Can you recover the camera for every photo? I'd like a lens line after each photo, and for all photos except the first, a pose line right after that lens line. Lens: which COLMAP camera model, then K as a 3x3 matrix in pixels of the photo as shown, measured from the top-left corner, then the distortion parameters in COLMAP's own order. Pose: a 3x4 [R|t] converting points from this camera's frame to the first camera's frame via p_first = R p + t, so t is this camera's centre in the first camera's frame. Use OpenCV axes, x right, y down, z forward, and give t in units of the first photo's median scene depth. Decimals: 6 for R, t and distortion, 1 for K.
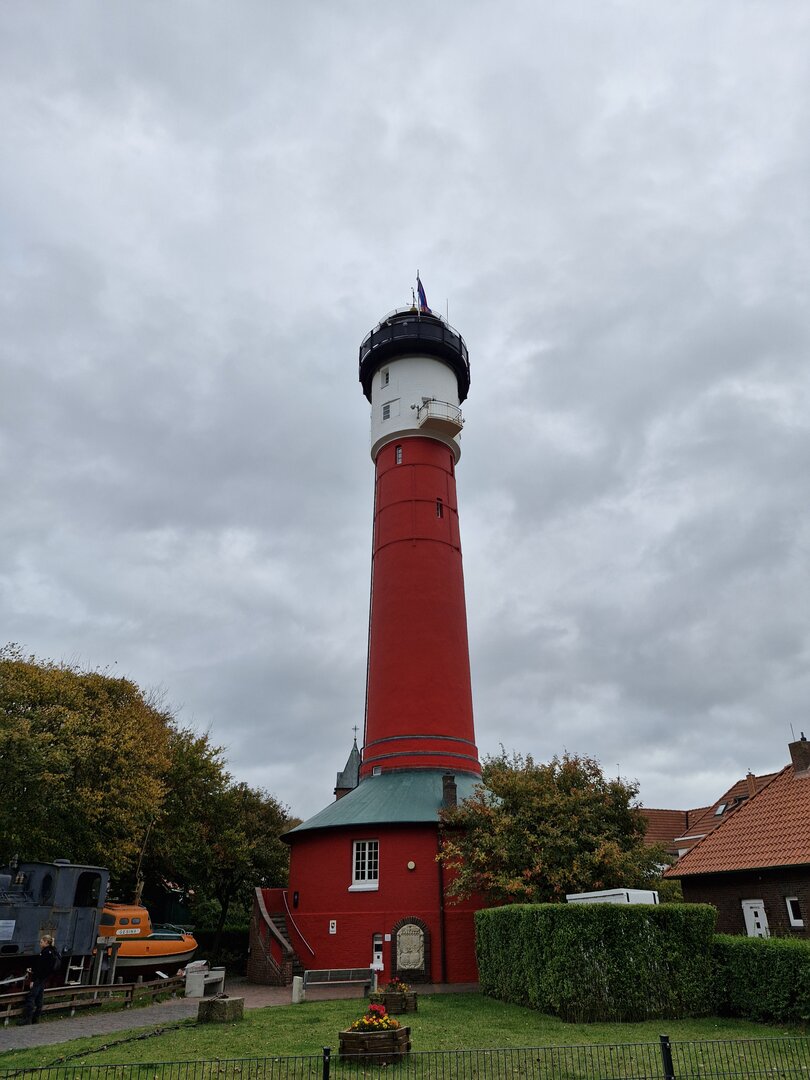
lens RADIAL K [[749.8, 0, 405.0], [0, 749.8, 540.0], [0, 0, 1]] dist [0.063173, -0.060127]
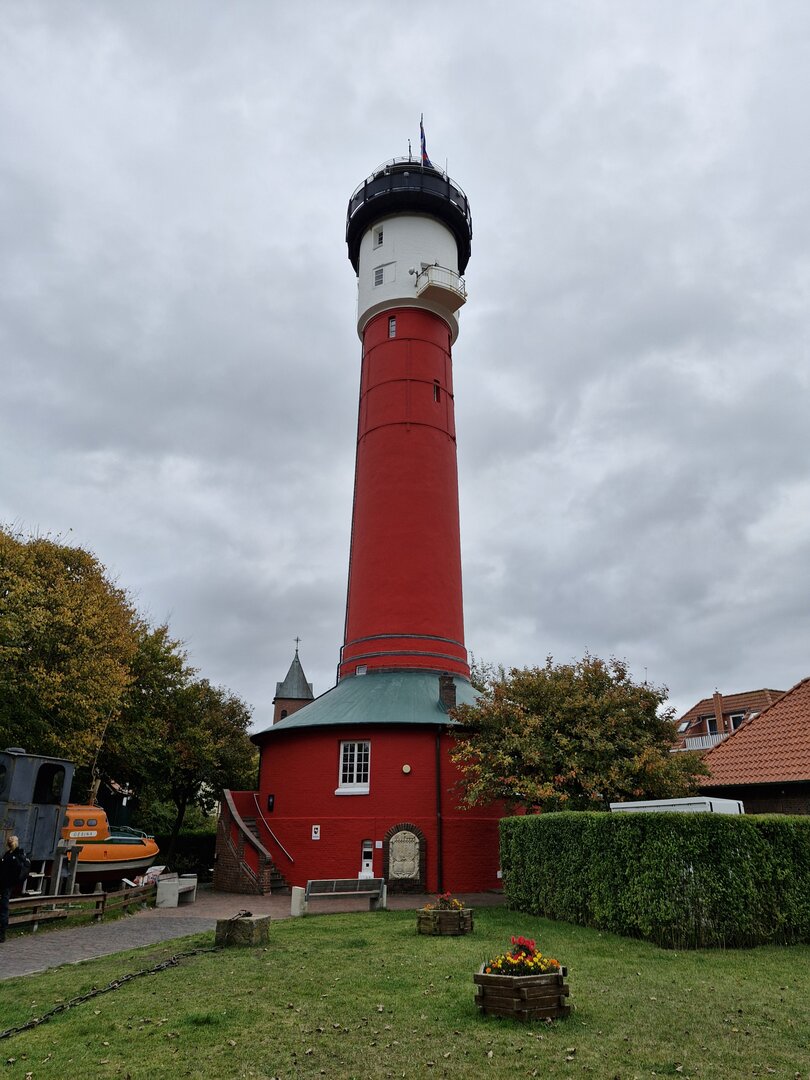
lens RADIAL K [[755.5, 0, 405.0], [0, 755.5, 540.0], [0, 0, 1]] dist [0.107130, -0.126146]
pose [[0.994867, 0.051828, 0.086907, -0.090805], [-0.060563, 0.993033, 0.101083, 0.068370], [-0.081063, -0.105827, 0.991075, 0.130424]]
